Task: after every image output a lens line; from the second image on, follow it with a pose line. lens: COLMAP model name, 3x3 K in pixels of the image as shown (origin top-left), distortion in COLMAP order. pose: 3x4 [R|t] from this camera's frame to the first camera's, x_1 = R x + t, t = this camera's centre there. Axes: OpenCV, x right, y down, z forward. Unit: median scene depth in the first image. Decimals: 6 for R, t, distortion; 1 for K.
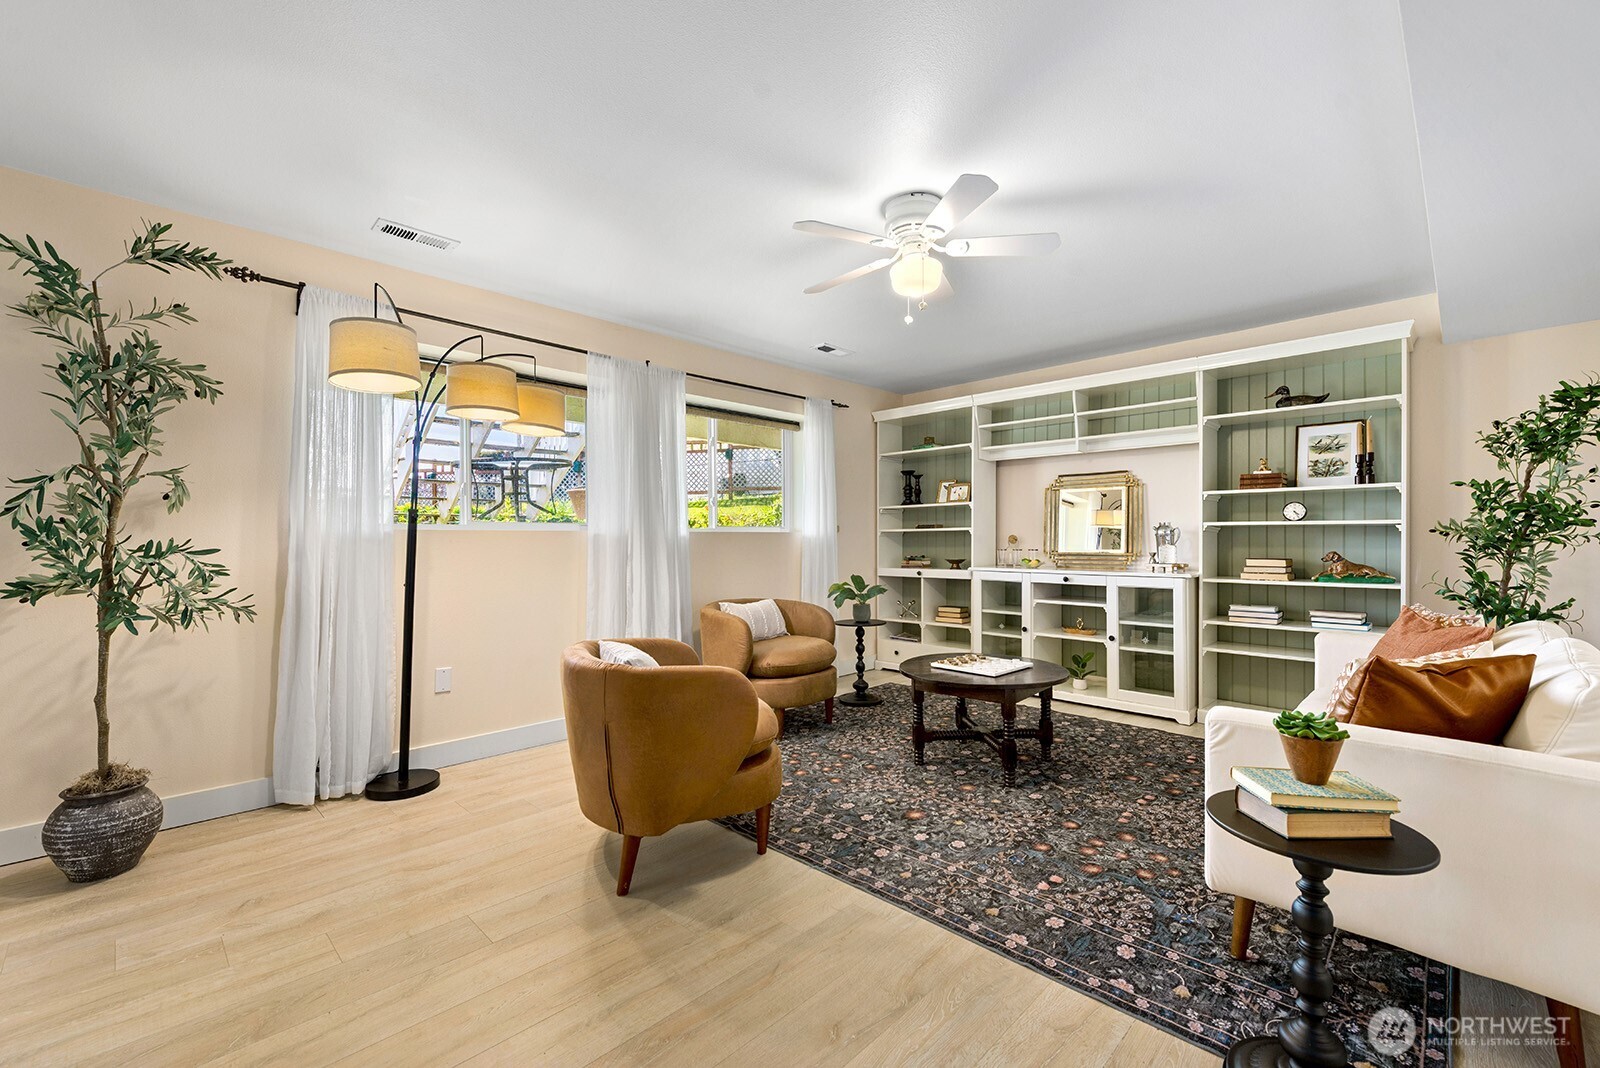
lens RADIAL K [[673.0, 0, 800.0], [0, 673.0, 534.0], [0, 0, 1]] dist [0.000352, 0.000026]
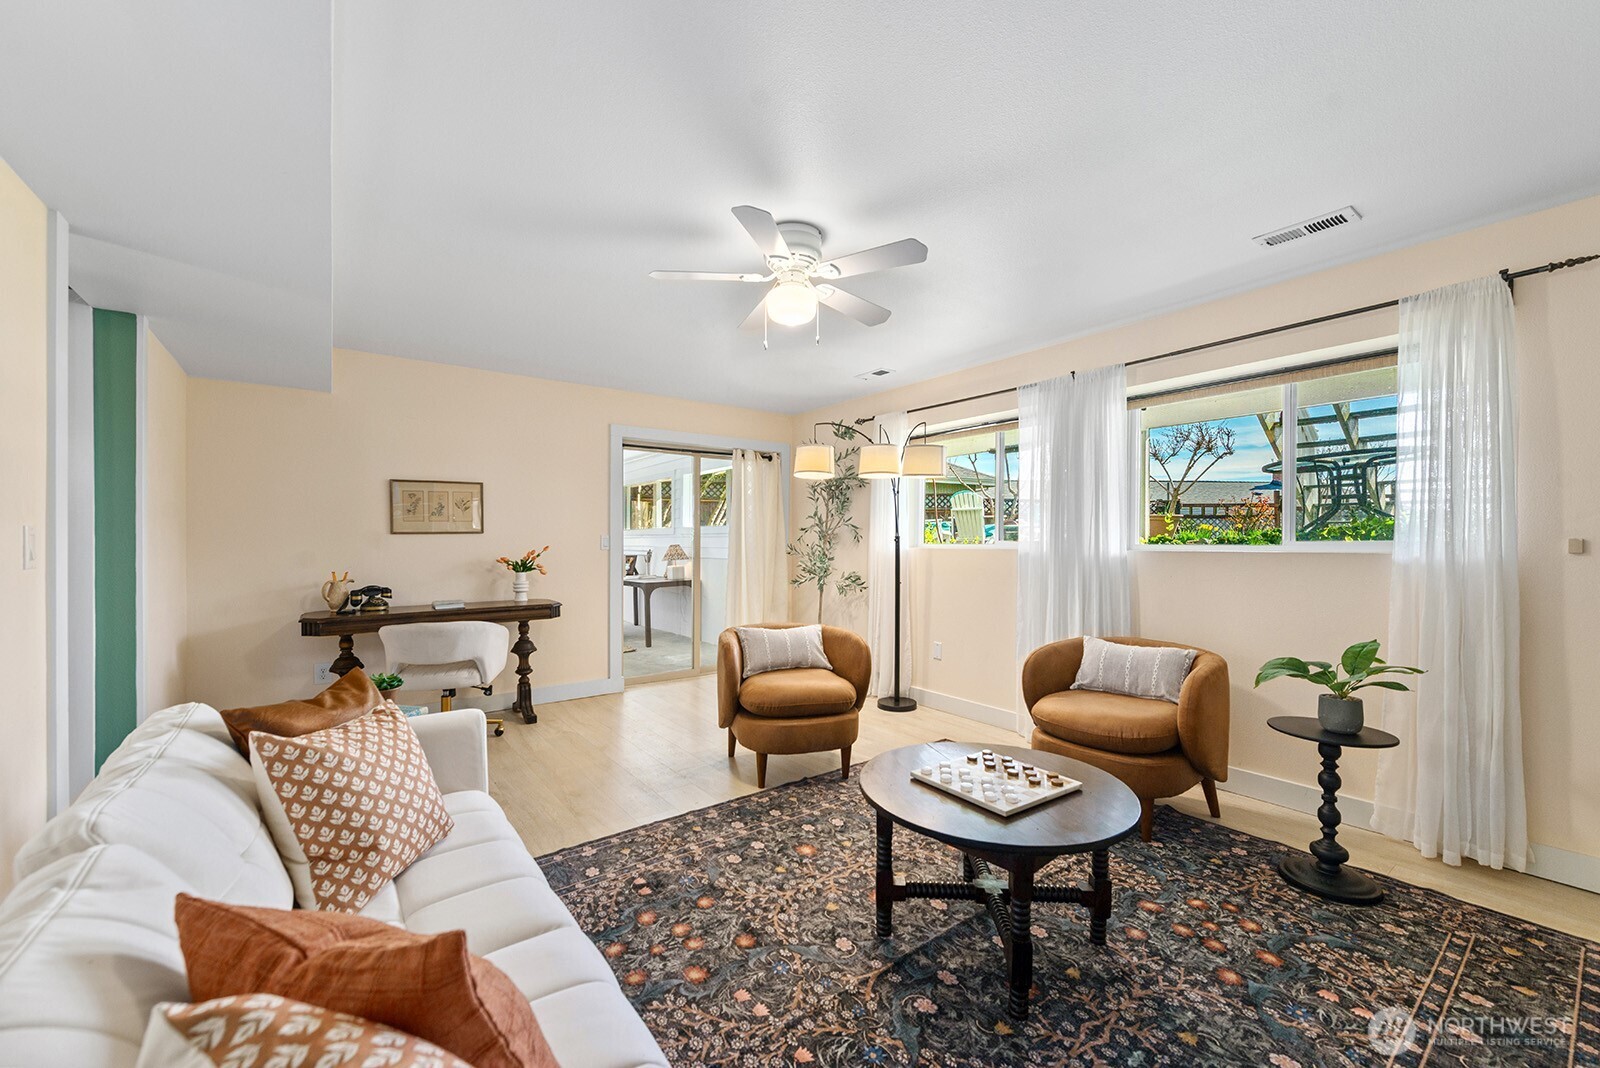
lens RADIAL K [[628.3, 0, 800.0], [0, 628.3, 534.0], [0, 0, 1]] dist [-0.000816, -0.000069]
pose [[-0.147076, -0.004059, -0.989117, 1.084840], [0.005227, 0.999974, -0.004881, -0.037848], [0.989111, -0.005888, -0.147051, 1.135512]]
